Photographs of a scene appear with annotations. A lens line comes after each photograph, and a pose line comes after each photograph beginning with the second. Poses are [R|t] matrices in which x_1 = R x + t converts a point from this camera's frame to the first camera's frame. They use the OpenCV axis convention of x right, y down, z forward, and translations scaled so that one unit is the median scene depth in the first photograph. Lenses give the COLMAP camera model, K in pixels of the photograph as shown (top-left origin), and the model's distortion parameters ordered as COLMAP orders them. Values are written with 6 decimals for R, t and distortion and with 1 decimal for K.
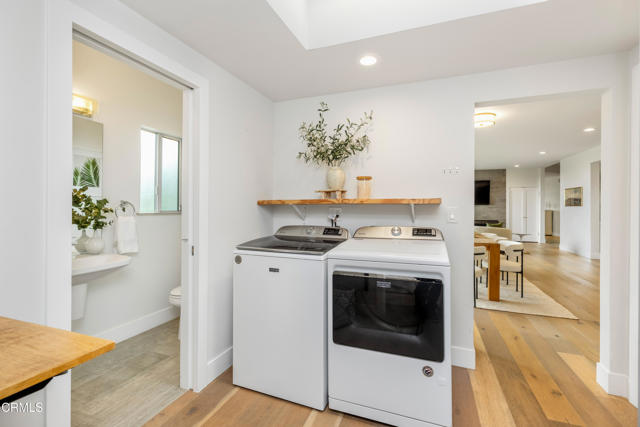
lens RADIAL K [[283.7, 0, 321.8], [0, 283.7, 208.2], [0, 0, 1]] dist [0.000362, 0.000085]
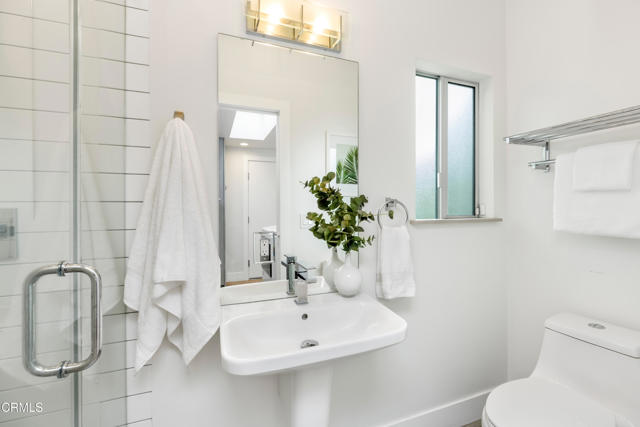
lens RADIAL K [[283.7, 0, 322.2], [0, 283.7, 210.7], [0, 0, 1]] dist [0.000362, 0.000085]
pose [[0.668355, -0.005507, -0.743822, -0.401674], [0.010340, 0.999945, 0.001888, -0.004474], [0.743771, -0.008954, 0.668375, 0.567312]]
